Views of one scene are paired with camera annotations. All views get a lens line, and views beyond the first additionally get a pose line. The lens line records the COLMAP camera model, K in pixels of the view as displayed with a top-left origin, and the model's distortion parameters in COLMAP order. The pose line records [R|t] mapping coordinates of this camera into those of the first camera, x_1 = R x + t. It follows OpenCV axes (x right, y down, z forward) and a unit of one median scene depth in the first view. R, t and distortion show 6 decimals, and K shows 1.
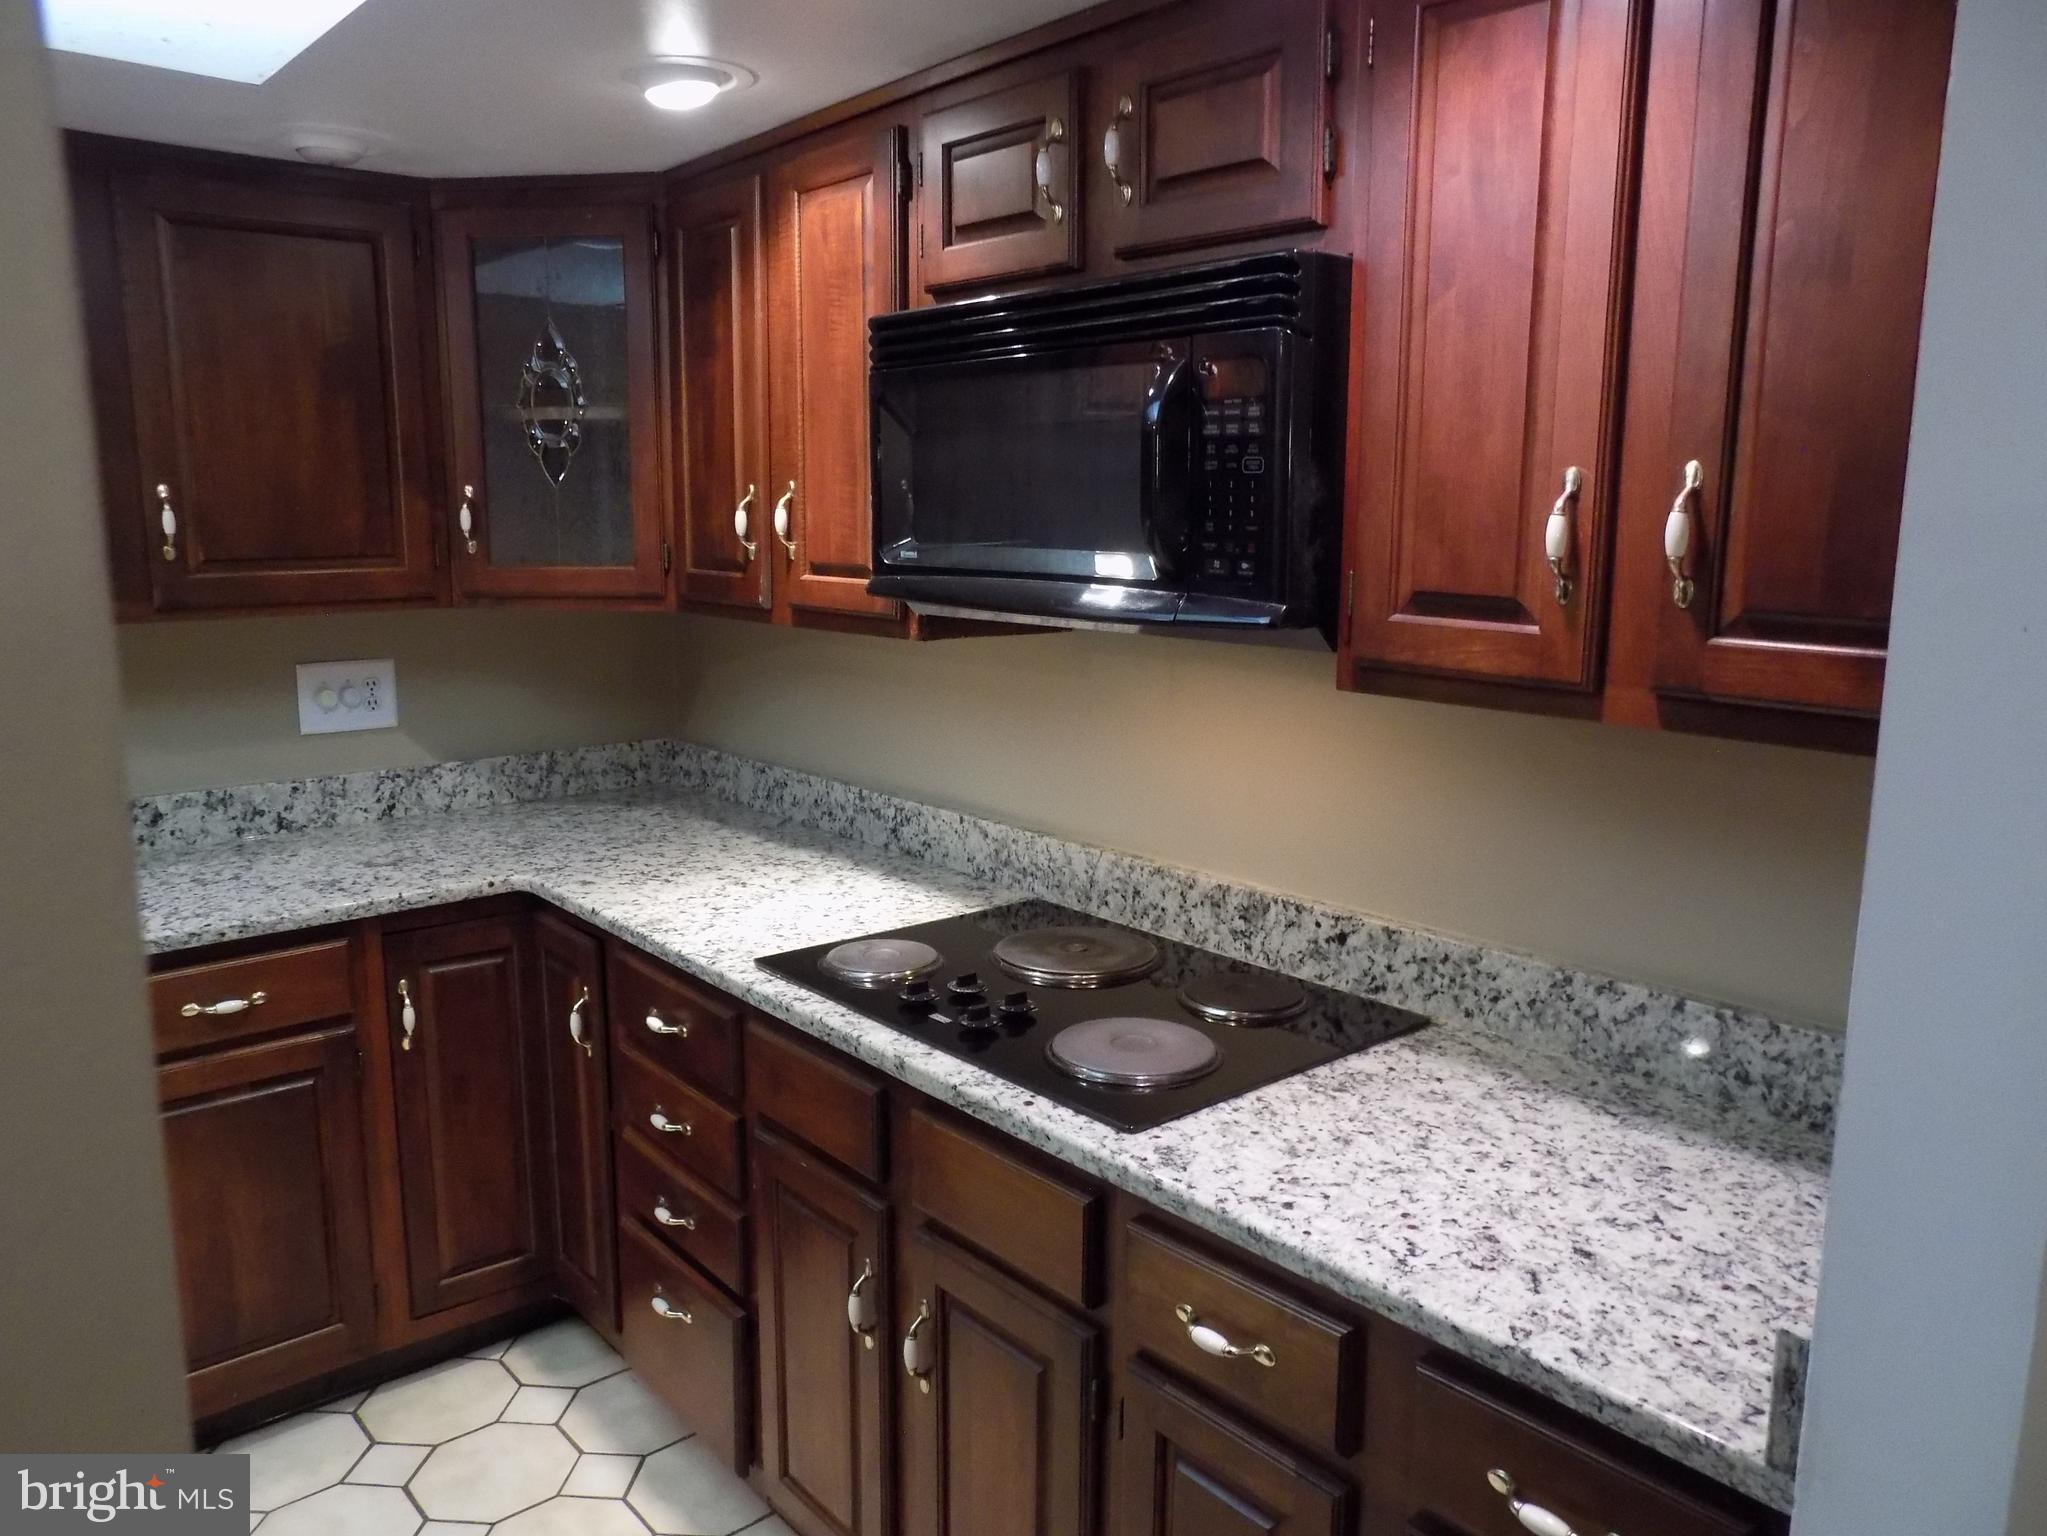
lens RADIAL K [[1508.3, 0, 1021.8], [0, 1508.3, 762.6], [0, 0, 1]] dist [-0.054355, 0.075379]
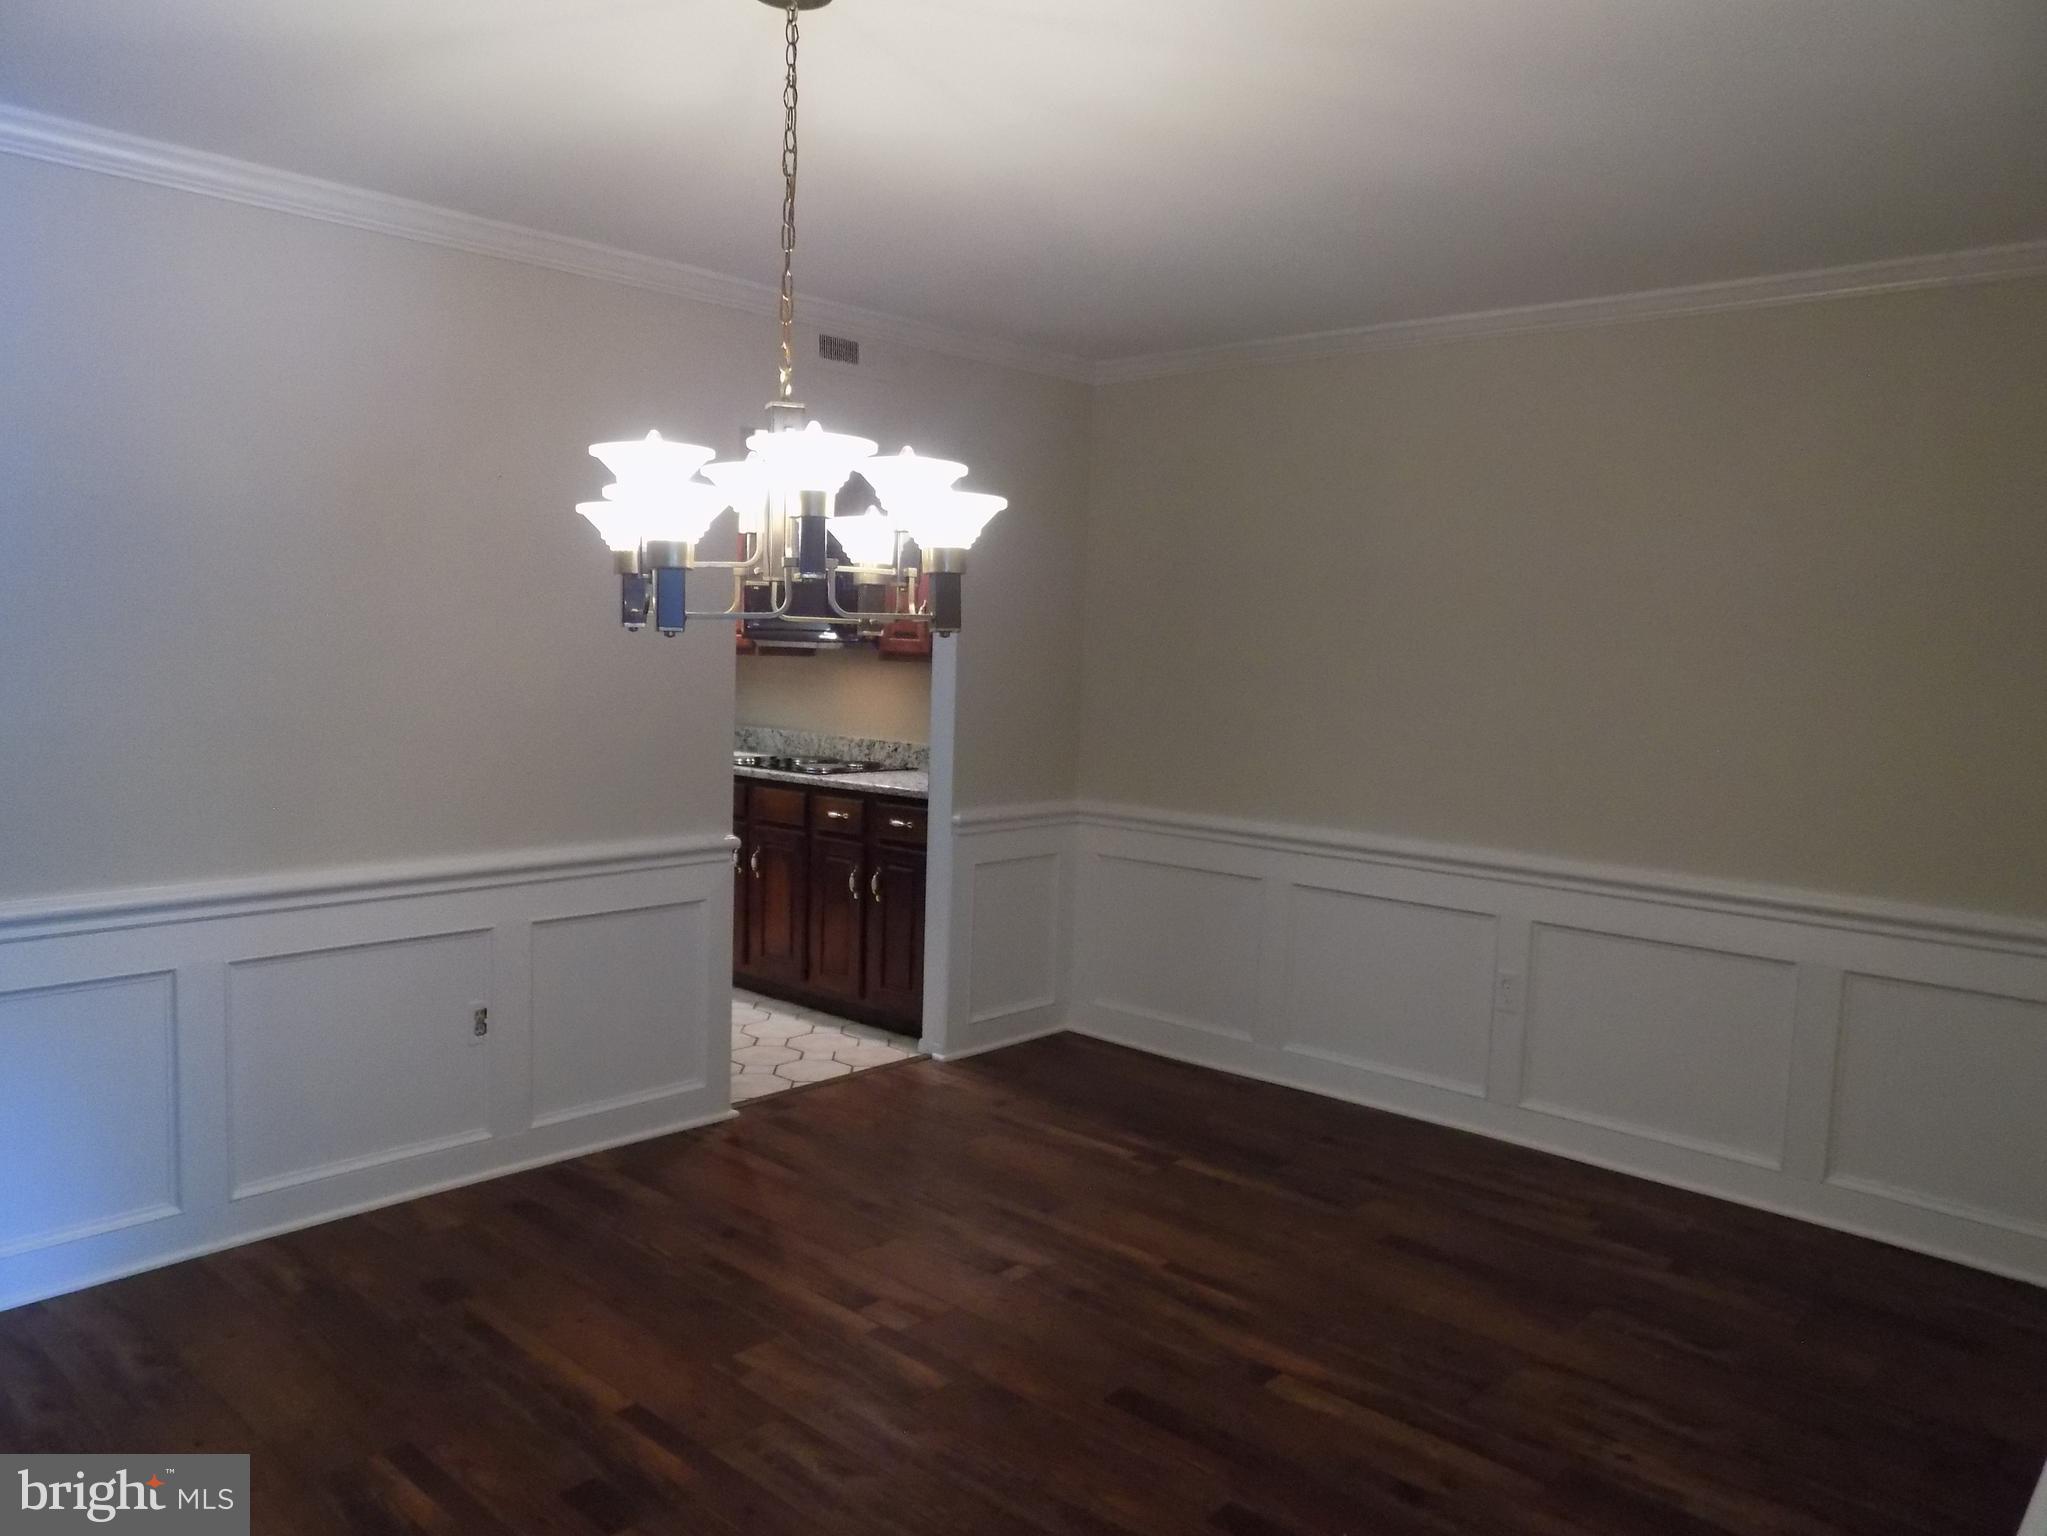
lens RADIAL K [[1506.6, 0, 1023.8], [0, 1506.6, 763.0], [0, 0, 1]] dist [-0.086194, 0.114833]
pose [[0.991103, 0.013011, 0.132458, 0.057594], [-0.001618, 0.996314, -0.085765, 0.379903], [-0.133085, 0.084787, 0.987471, -1.947265]]
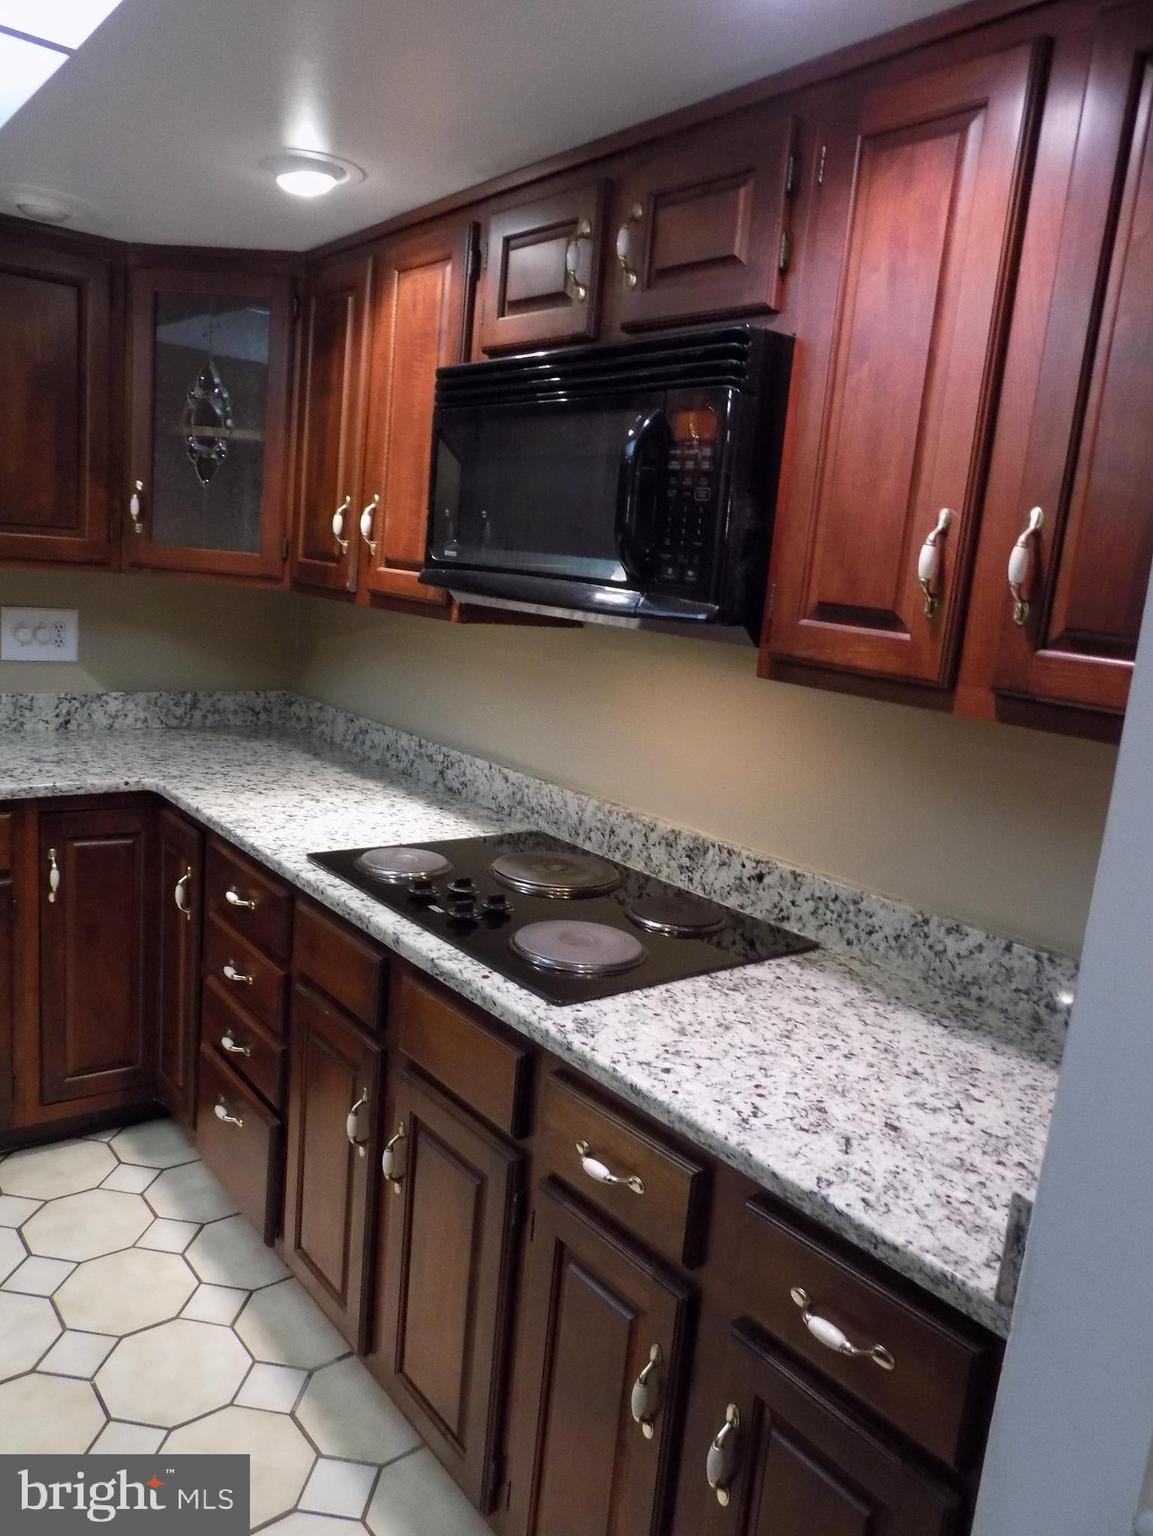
lens RADIAL K [[1130.5, 0, 567.8], [0, 1130.5, 765.2], [0, 0, 1]] dist [-0.086194, 0.114833]
pose [[0.996147, 0.085299, -0.020392, 0.056007], [-0.084977, 0.996251, 0.016193, 0.018212], [0.021697, -0.014398, 0.999661, 0.031847]]
